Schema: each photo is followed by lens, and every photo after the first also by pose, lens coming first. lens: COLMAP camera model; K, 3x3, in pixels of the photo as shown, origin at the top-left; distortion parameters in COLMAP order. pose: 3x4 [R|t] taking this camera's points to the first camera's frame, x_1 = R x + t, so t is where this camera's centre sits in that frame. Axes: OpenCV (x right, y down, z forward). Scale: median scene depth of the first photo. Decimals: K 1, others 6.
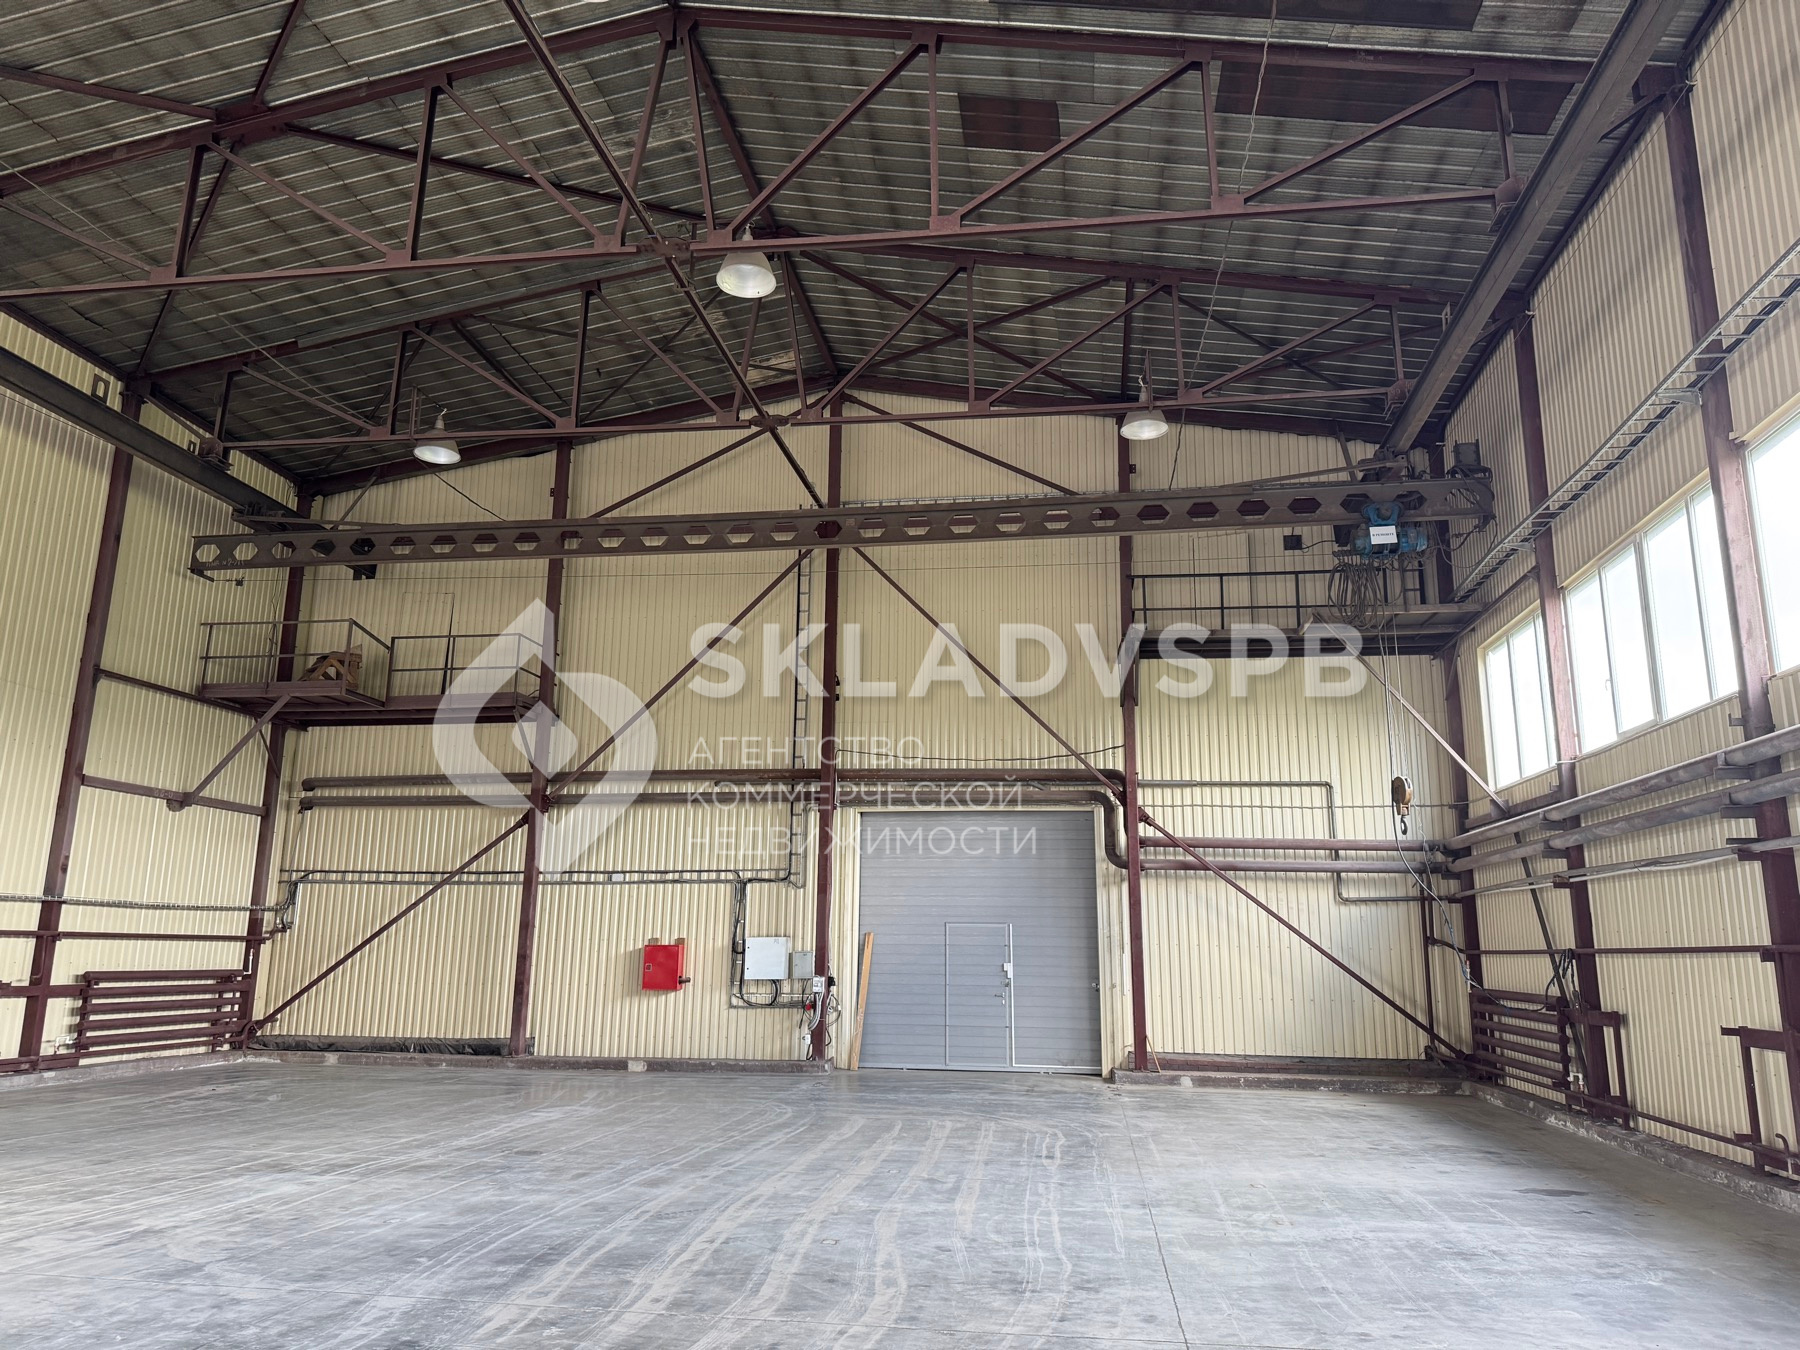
lens RADIAL K [[1264.1, 0, 888.5], [0, 1264.1, 670.6], [0, 0, 1]] dist [0.159841, -0.291796]
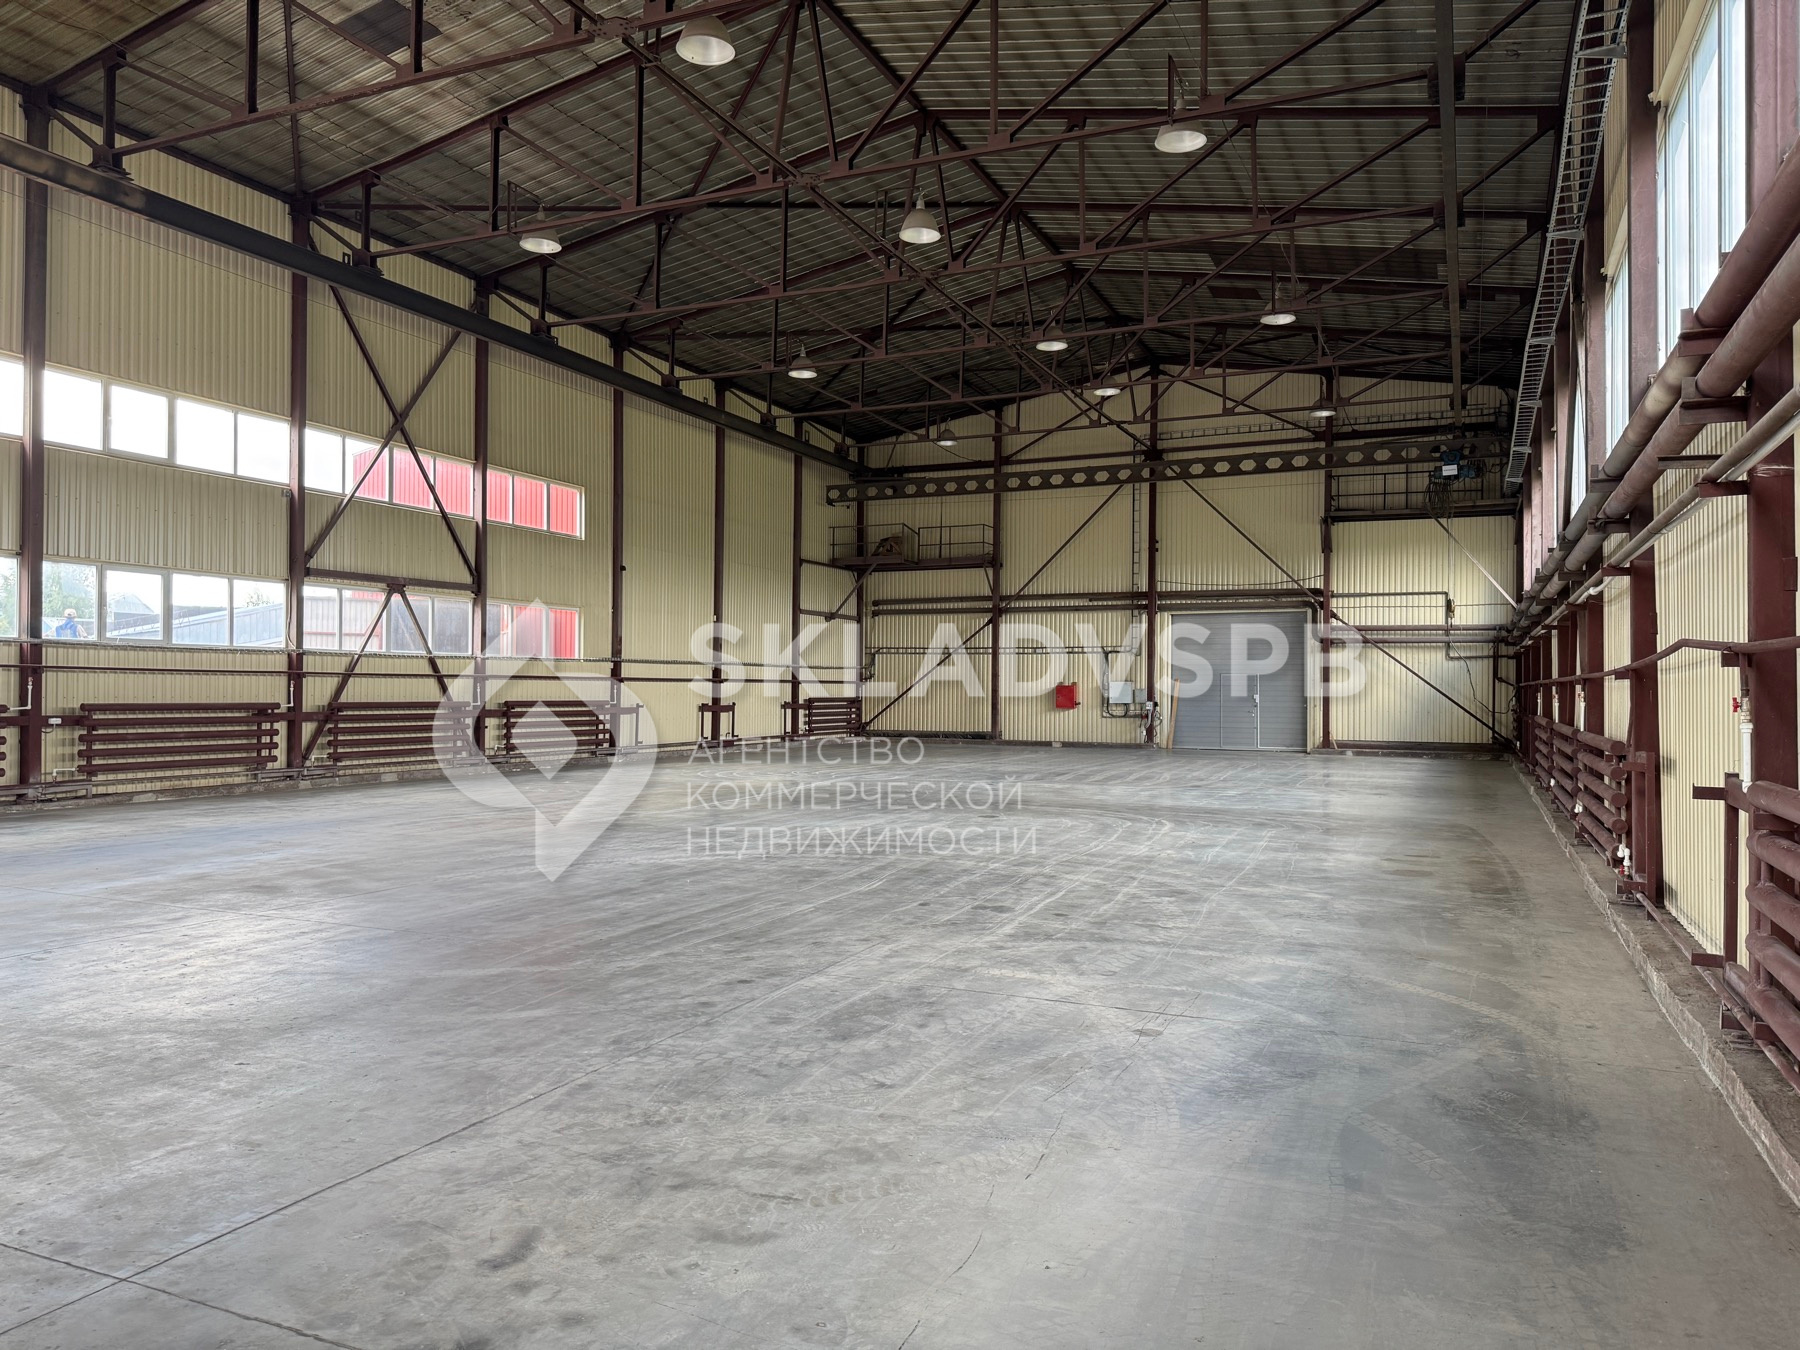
lens RADIAL K [[1264.1, 0, 888.5], [0, 1264.1, 670.6], [0, 0, 1]] dist [0.159841, -0.291796]
pose [[0.959090, -0.008337, -0.282980, 0.108755], [0.062407, 0.981204, 0.182604, -0.174275], [0.276138, -0.192793, 0.941583, -0.875414]]
